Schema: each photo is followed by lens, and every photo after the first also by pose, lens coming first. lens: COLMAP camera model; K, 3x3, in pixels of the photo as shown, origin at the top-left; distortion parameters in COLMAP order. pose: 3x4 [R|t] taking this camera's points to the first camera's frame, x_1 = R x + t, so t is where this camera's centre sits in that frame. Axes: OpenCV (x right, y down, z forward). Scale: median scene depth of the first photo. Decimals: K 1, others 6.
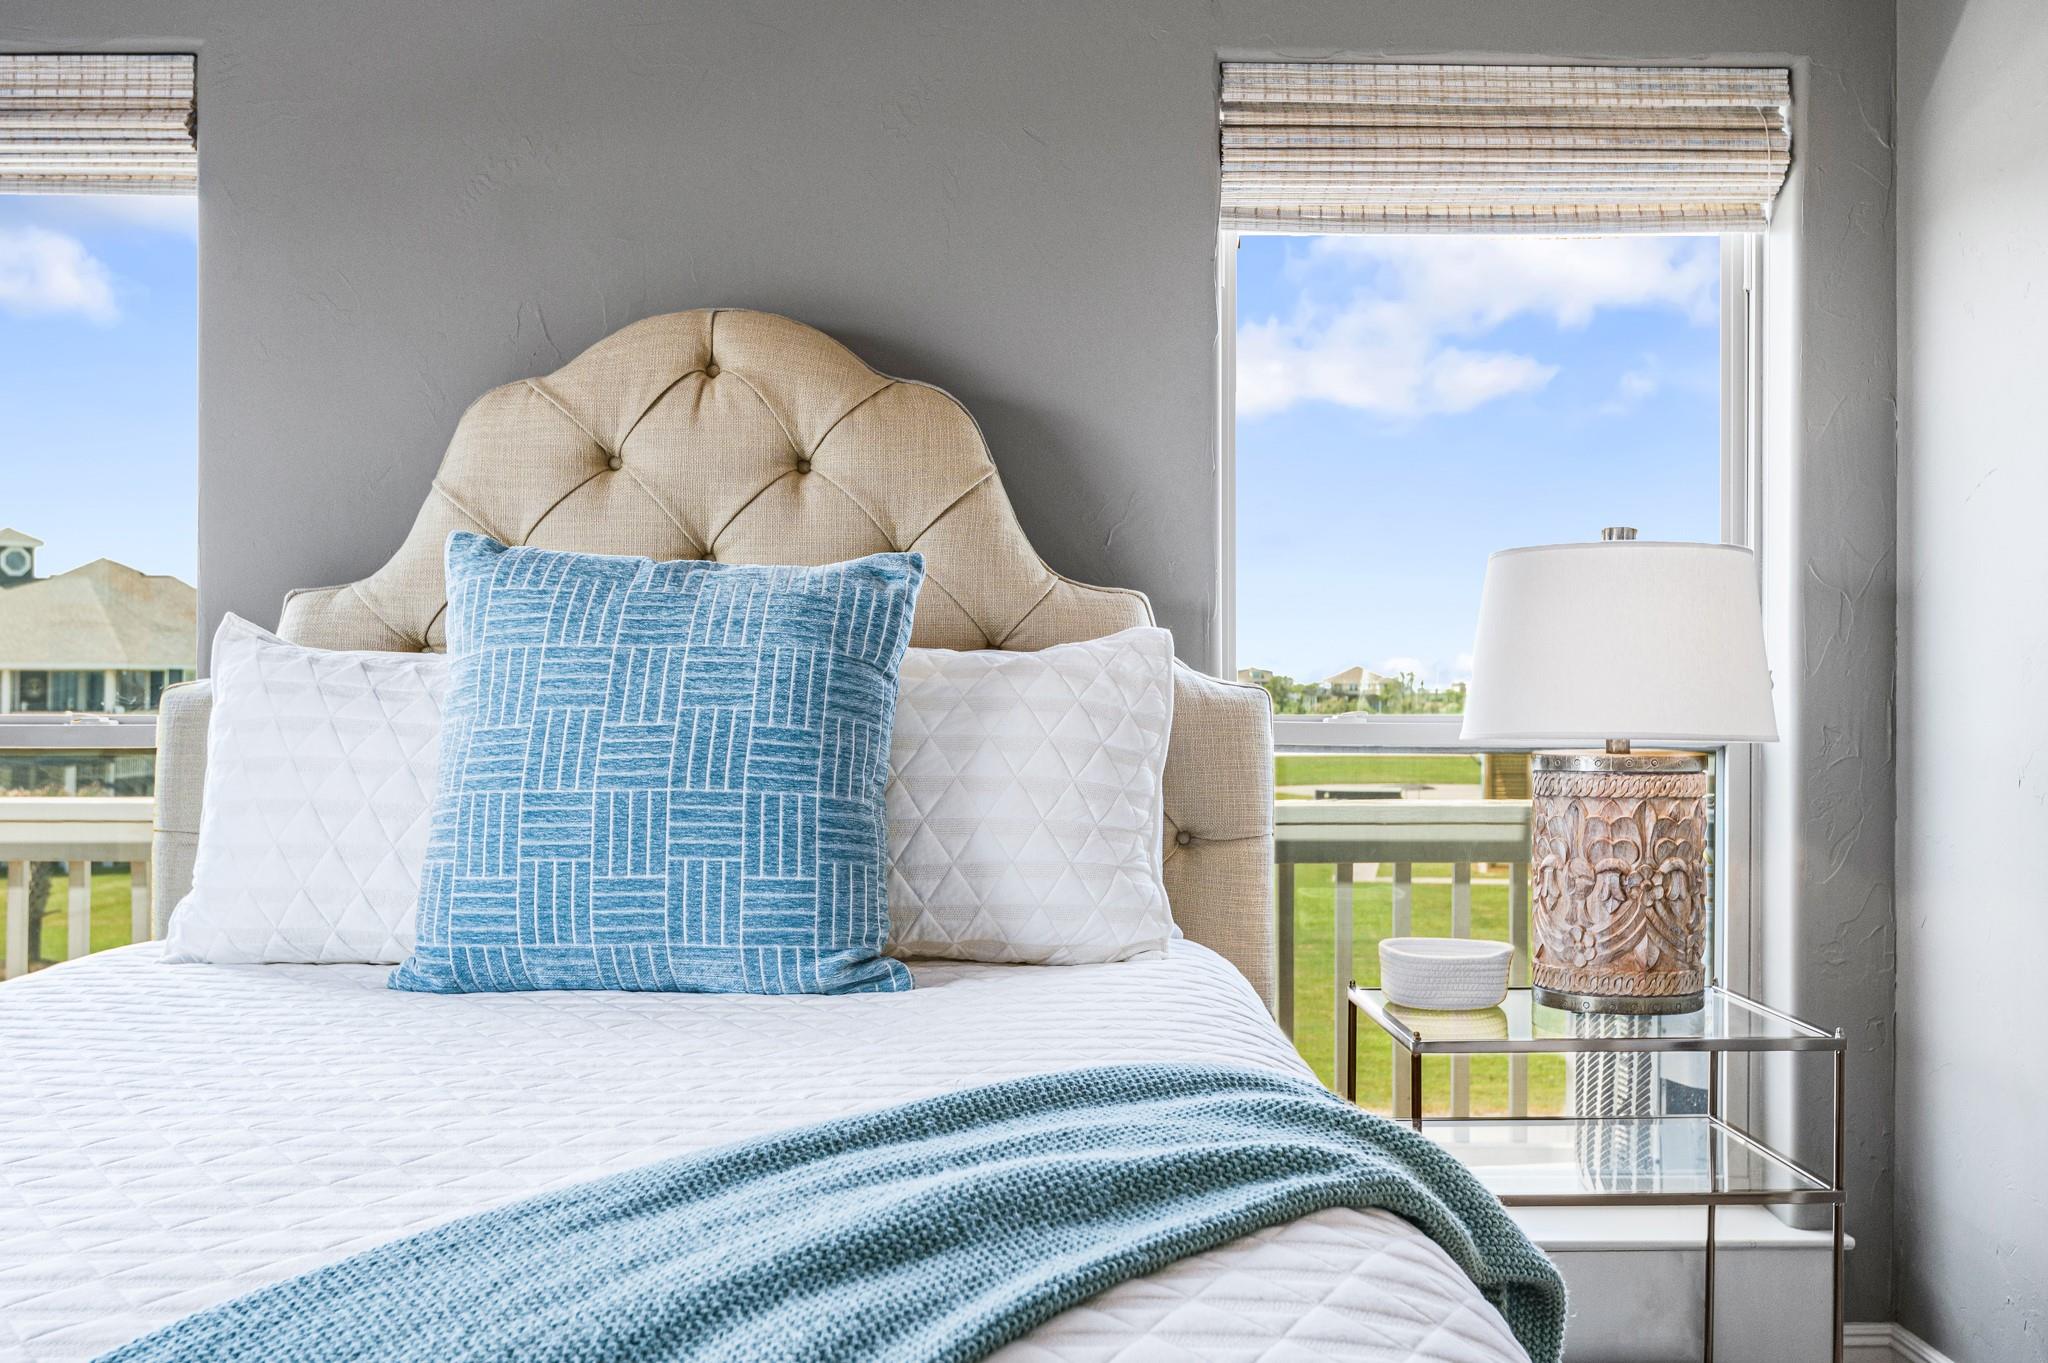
lens RADIAL K [[2027.8, 0, 1030.9], [0, 2027.8, 682.8], [0, 0, 1]] dist [0.012349, 0.004590]
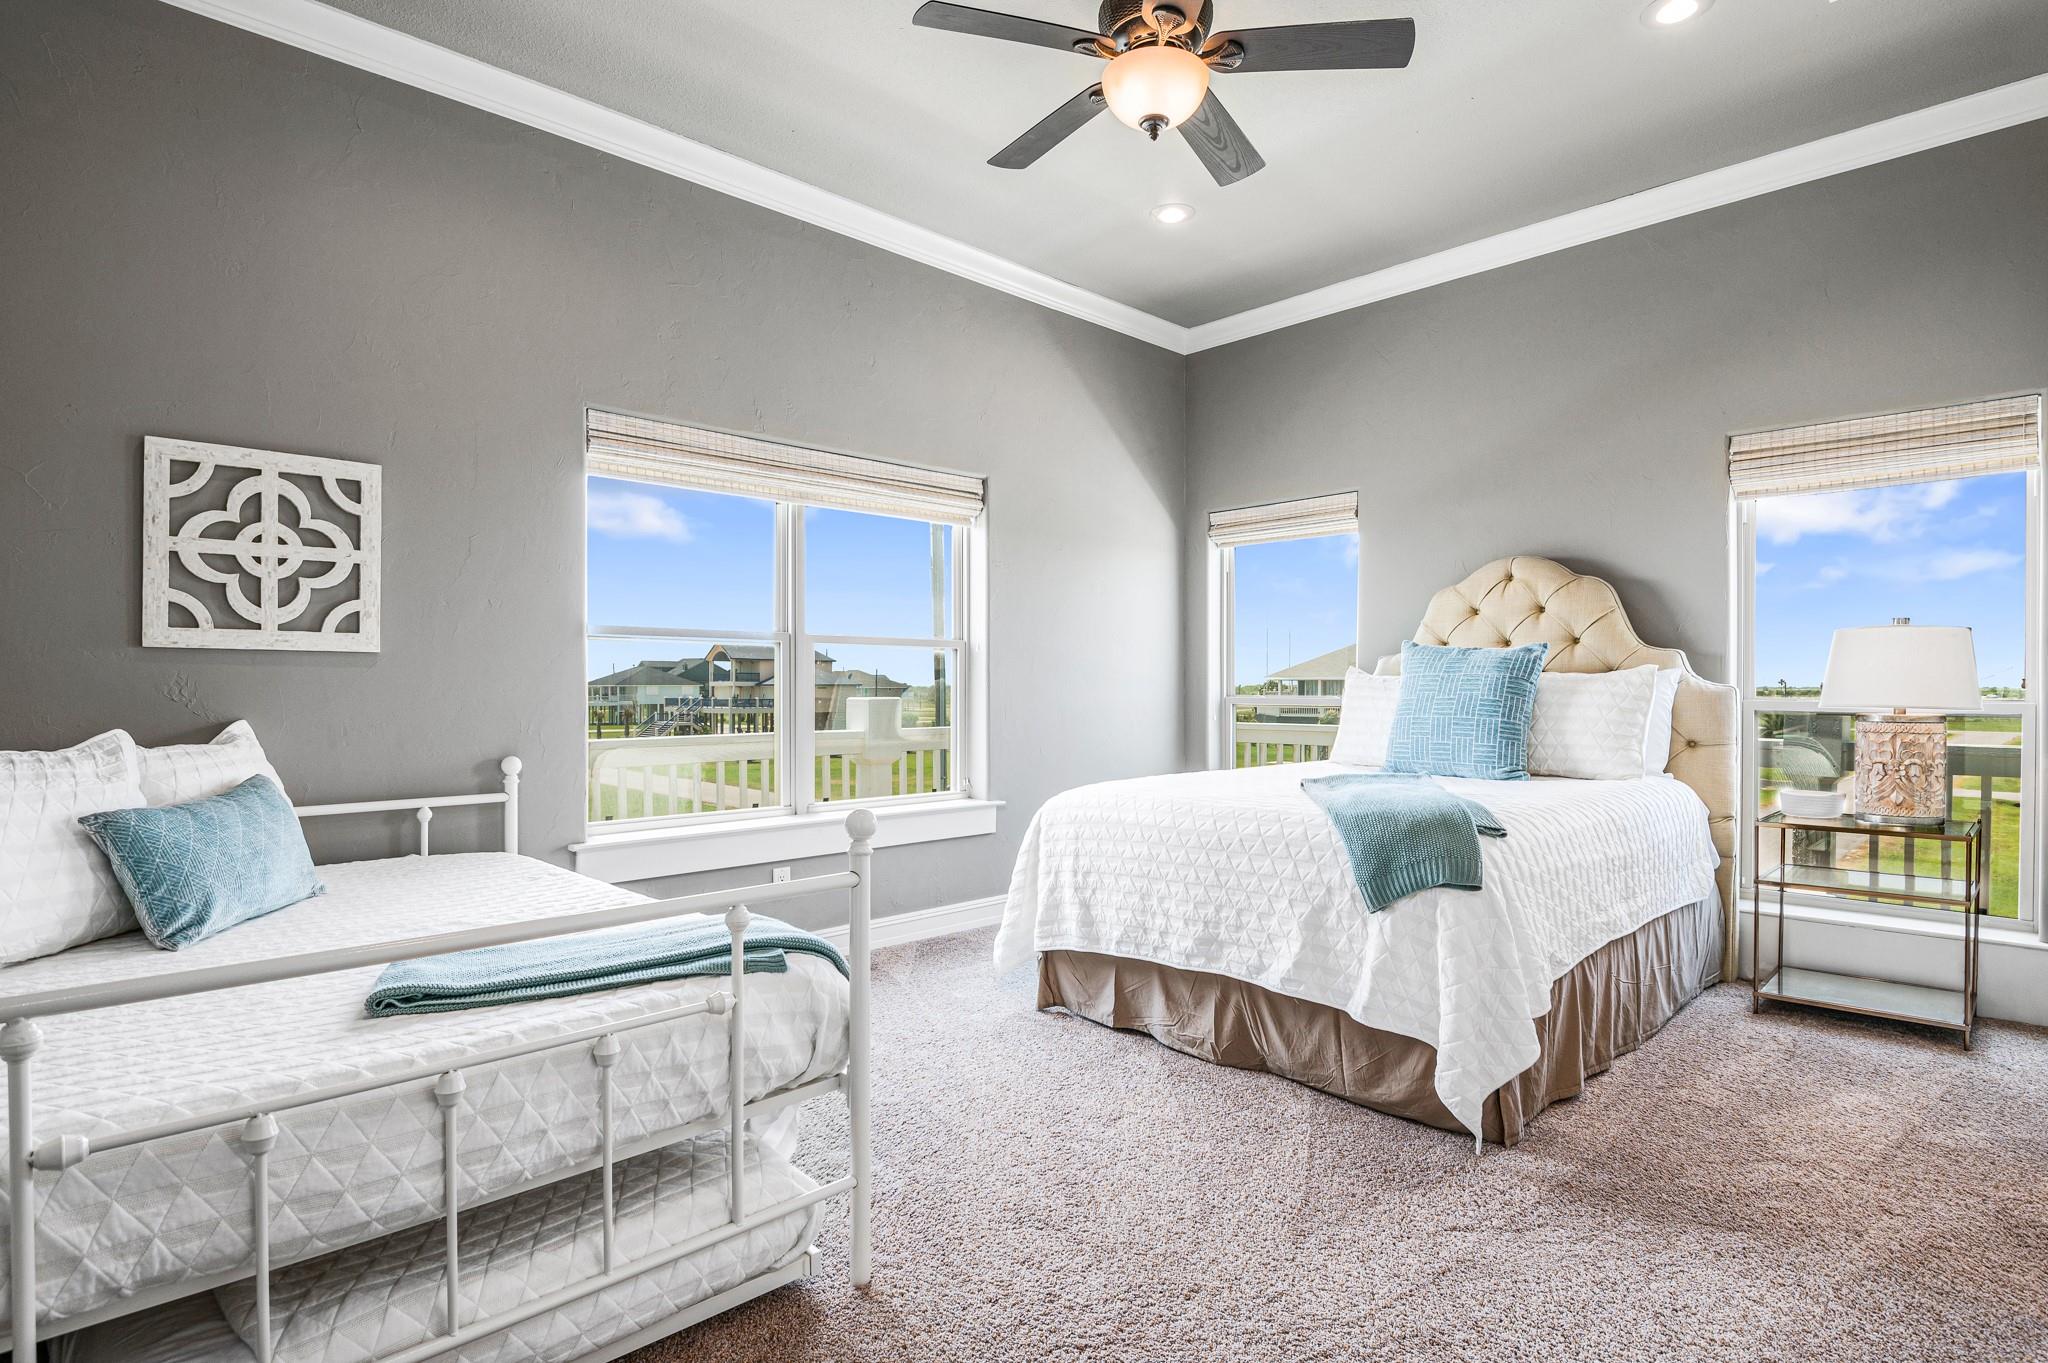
lens RADIAL K [[1023.6, 0, 1031.9], [0, 1023.6, 688.9], [0, 0, 1]] dist [-0.011786, -0.010257]
pose [[0.679231, 0.000584, -0.733924, 0.470610], [0.001739, 0.999996, 0.002405, 0.000922], [0.733922, -0.002910, 0.679227, -0.530687]]
